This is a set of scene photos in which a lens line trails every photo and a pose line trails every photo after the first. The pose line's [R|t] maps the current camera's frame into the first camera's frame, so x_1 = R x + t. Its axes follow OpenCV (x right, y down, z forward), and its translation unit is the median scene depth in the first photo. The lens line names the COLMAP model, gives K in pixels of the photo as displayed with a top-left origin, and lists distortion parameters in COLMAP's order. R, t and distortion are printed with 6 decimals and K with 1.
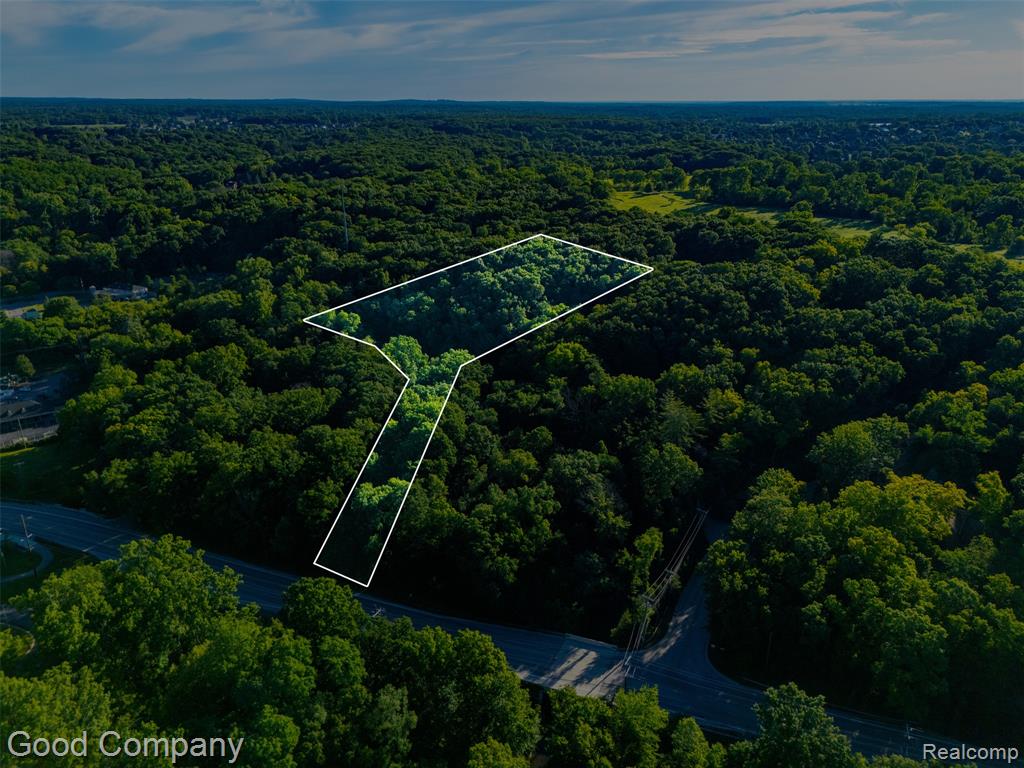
lens RADIAL K [[747.6, 0, 514.1], [0, 747.6, 383.8], [0, 0, 1]] dist [0.082389, -0.077576]
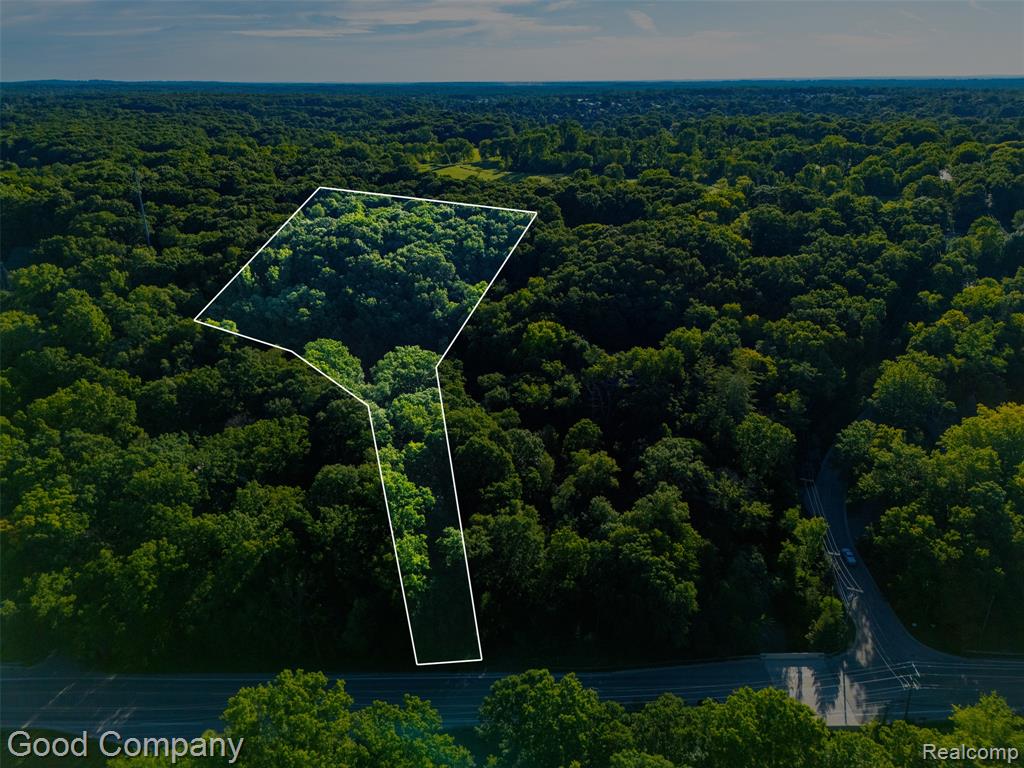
lens RADIAL K [[747.6, 0, 514.1], [0, 747.6, 383.8], [0, 0, 1]] dist [0.082389, -0.077576]
pose [[0.926946, -0.148016, 0.344765, -0.225159], [0.140584, 0.988971, 0.046612, -0.023280], [-0.347862, 0.005262, 0.937531, 0.157270]]
